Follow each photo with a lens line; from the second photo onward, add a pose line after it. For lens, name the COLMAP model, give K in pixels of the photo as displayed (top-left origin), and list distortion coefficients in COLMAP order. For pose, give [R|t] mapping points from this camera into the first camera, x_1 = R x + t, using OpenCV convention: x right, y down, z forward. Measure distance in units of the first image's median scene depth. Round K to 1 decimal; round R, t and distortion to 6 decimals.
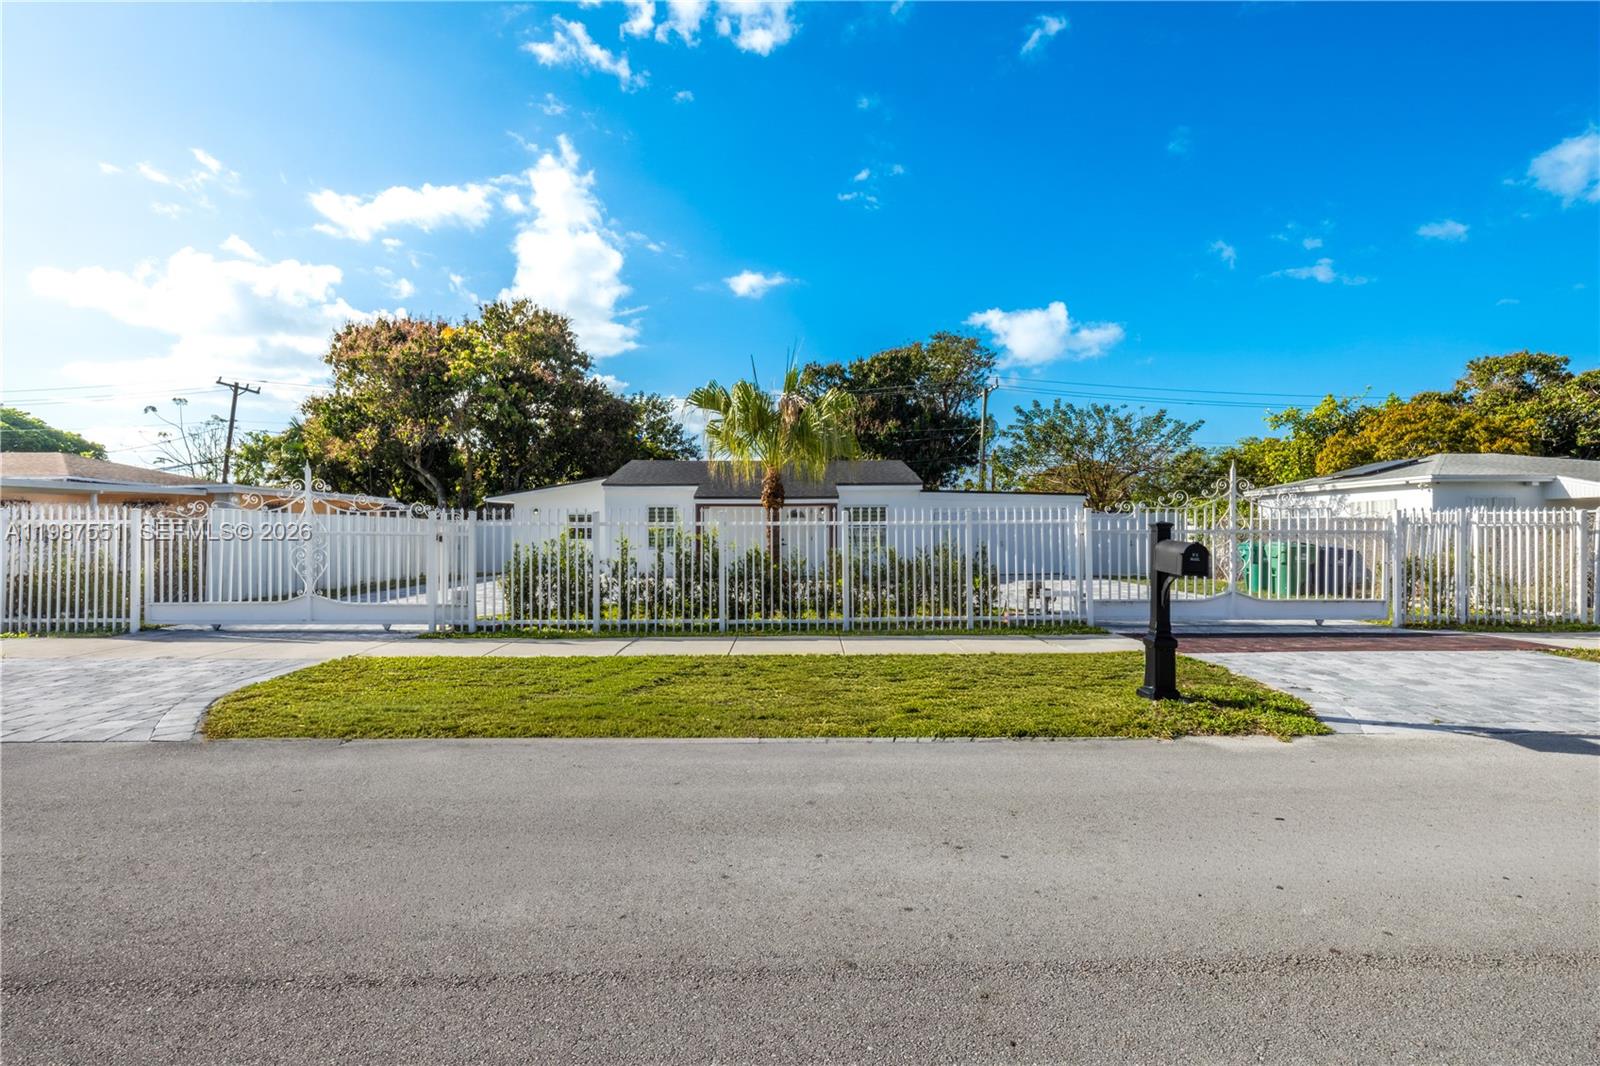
lens RADIAL K [[764.1, 0, 801.5], [0, 764.1, 533.3], [0, 0, 1]] dist [-0.008276, -0.000288]
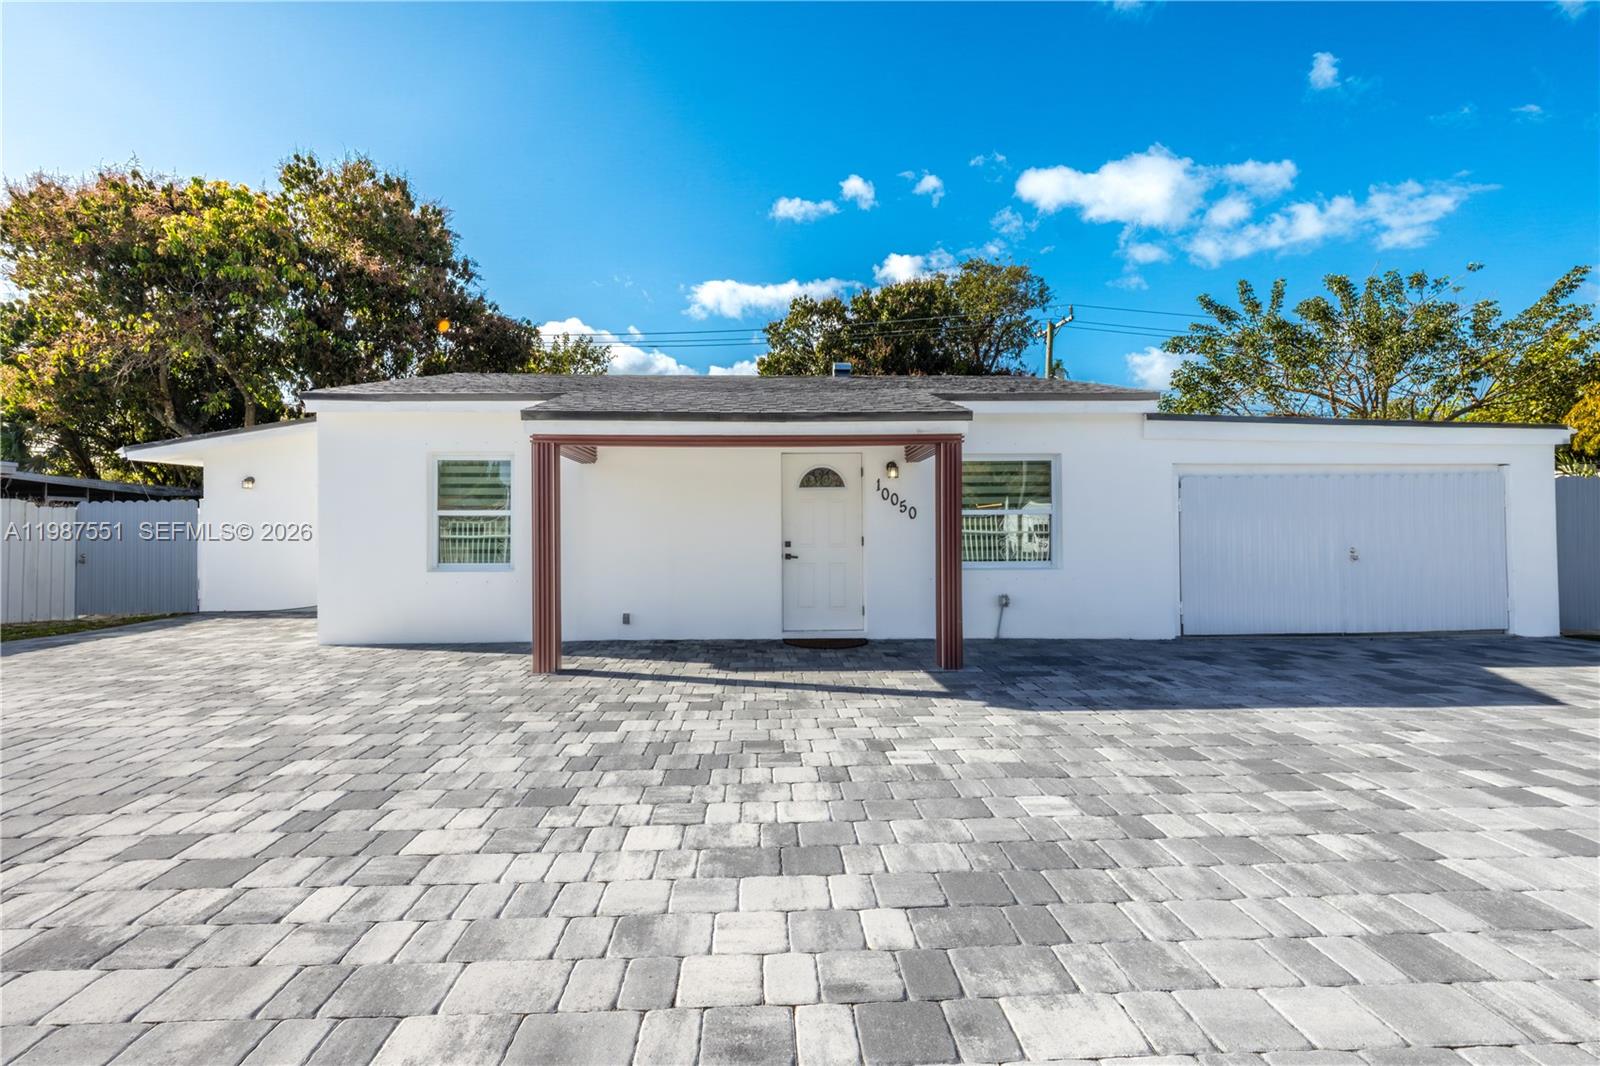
lens RADIAL K [[764.1, 0, 798.8], [0, 764.1, 530.0], [0, 0, 1]] dist [-0.008276, -0.000288]
pose [[0.999340, -0.001425, 0.036302, -0.015788], [0.001355, 0.999997, 0.001960, -0.000560], [-0.036305, -0.001909, 0.999339, 0.269689]]
